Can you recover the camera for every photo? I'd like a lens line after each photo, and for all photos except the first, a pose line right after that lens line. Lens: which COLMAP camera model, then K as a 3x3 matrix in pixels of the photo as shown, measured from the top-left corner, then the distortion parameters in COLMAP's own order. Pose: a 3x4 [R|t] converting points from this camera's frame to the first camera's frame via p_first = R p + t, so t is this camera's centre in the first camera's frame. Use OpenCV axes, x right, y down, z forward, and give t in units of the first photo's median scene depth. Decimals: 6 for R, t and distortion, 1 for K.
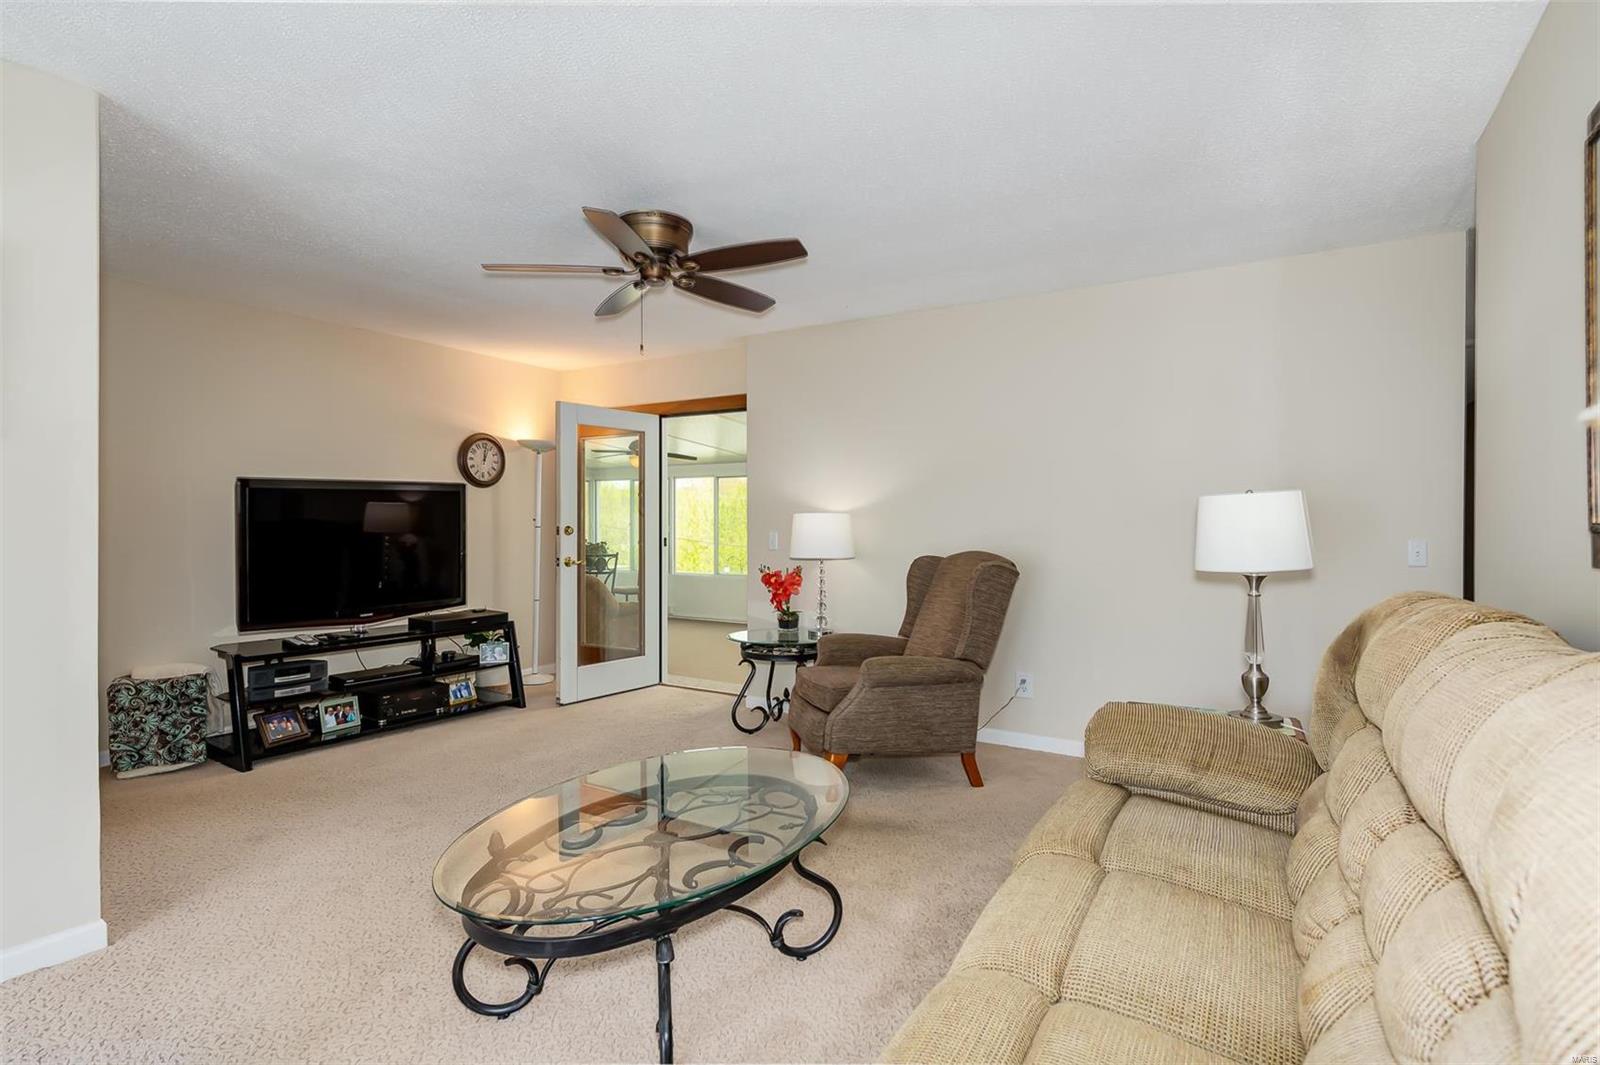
lens RADIAL K [[800.6, 0, 798.4], [0, 800.6, 530.3], [0, 0, 1]] dist [0.006072, -0.000650]
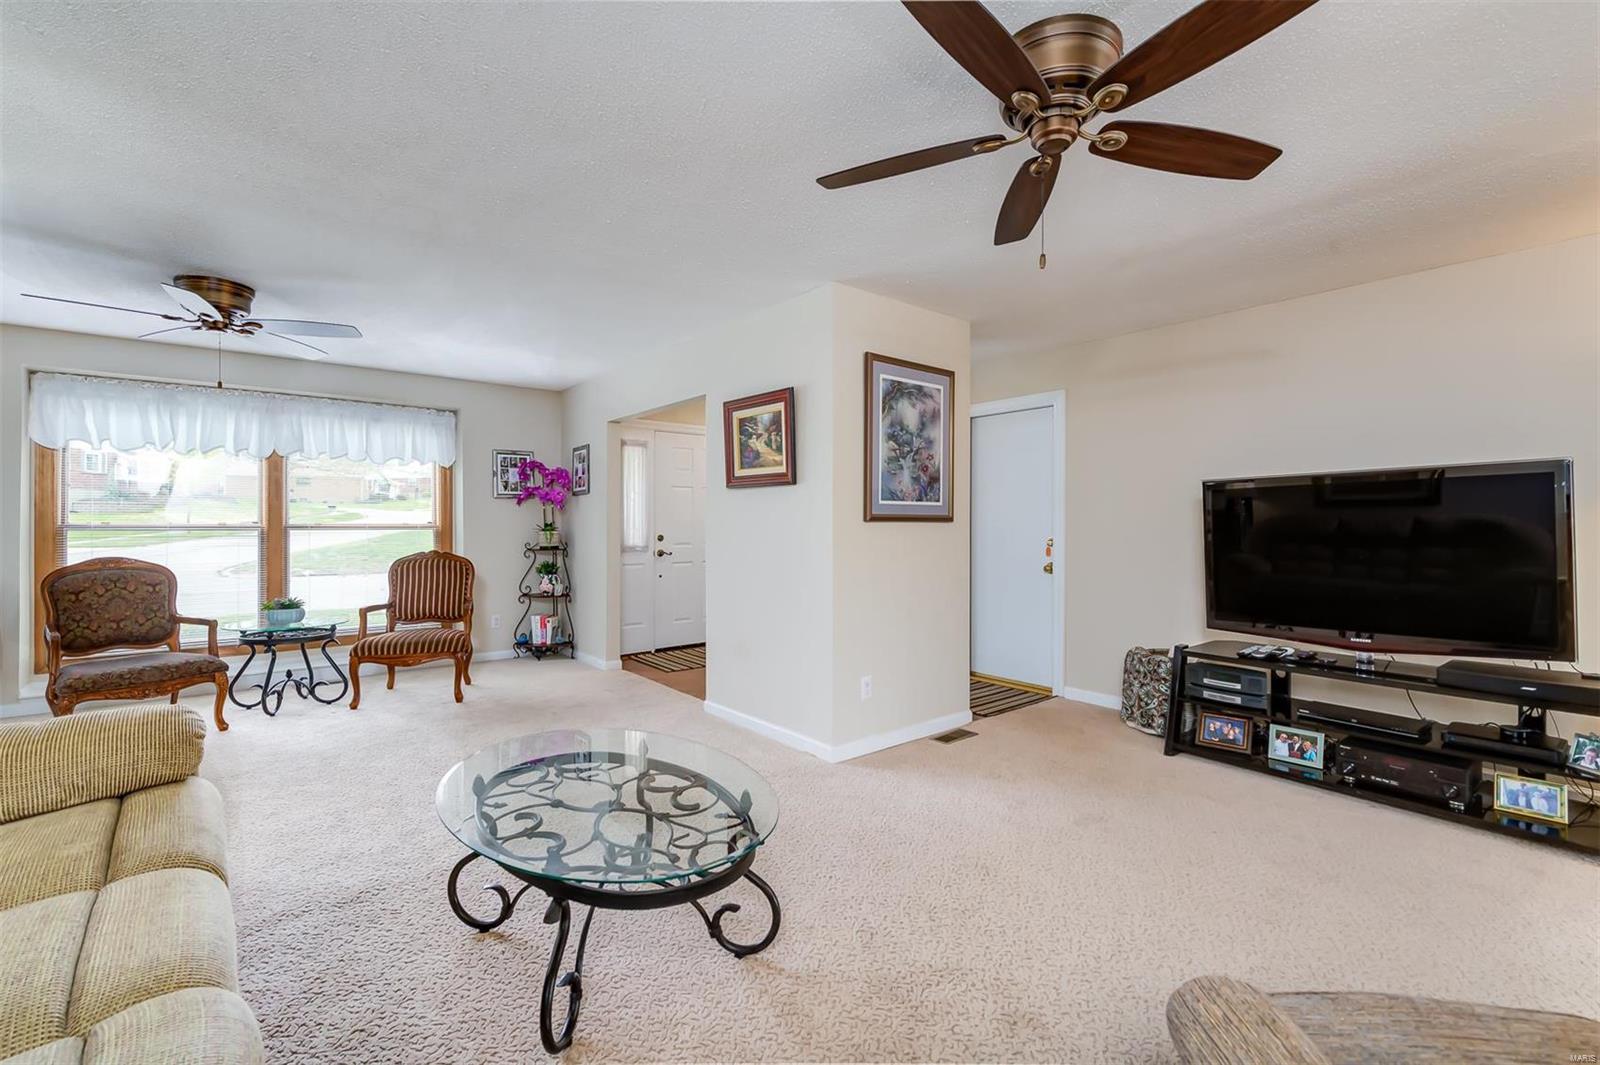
lens RADIAL K [[702.2, 0, 797.5], [0, 702.2, 524.3], [0, 0, 1]] dist [0.007561, -0.002497]
pose [[-0.356031, -0.002201, -0.934471, 0.340127], [-0.009386, 0.999955, 0.001221, -0.004905], [0.934427, 0.009206, -0.356036, 0.797282]]
